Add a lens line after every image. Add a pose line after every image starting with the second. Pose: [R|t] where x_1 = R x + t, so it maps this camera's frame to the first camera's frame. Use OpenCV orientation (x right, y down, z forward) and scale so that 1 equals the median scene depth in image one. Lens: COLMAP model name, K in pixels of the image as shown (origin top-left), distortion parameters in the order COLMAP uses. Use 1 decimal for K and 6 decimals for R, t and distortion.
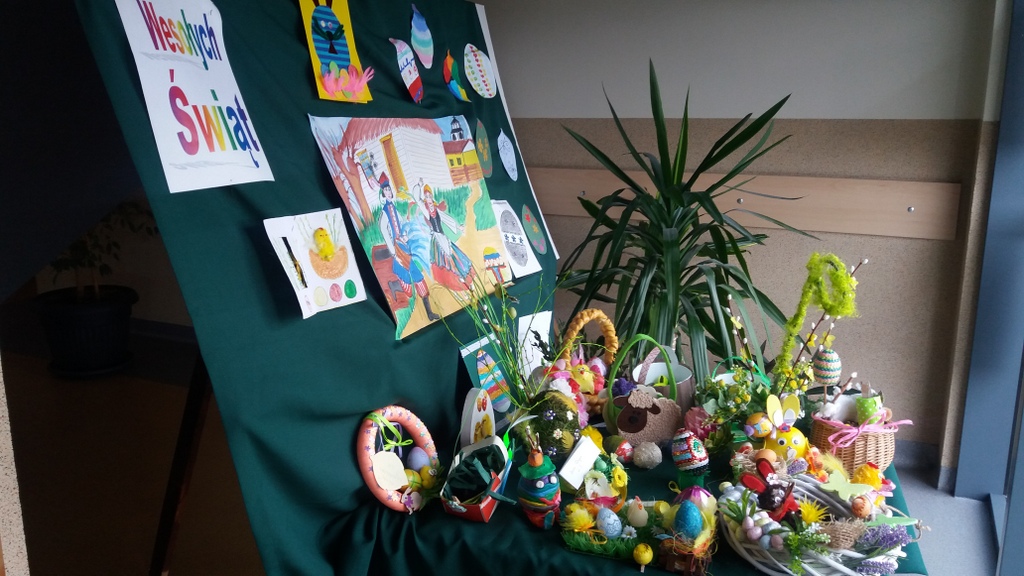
lens RADIAL K [[839.5, 0, 470.2], [0, 839.5, 286.9], [0, 0, 1]] dist [0.017778, -0.011676]
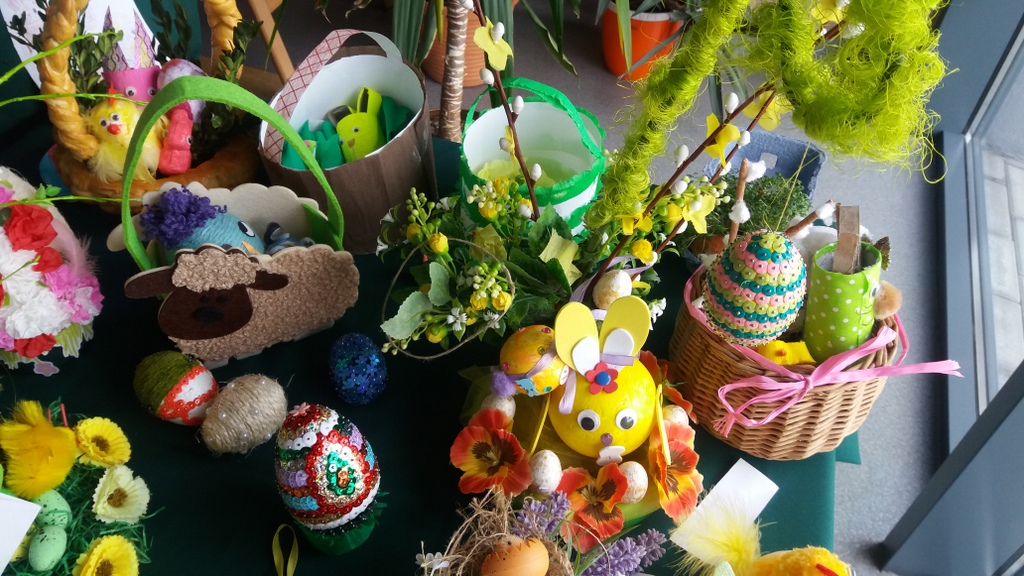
lens RADIAL K [[839.5, 0, 470.2], [0, 839.5, 286.9], [0, 0, 1]] dist [0.017778, -0.011676]
pose [[0.991998, -0.066857, 0.107101, 0.286922], [-0.006006, 0.822342, 0.568962, -0.060407], [-0.126113, -0.565052, 0.815360, 0.749899]]
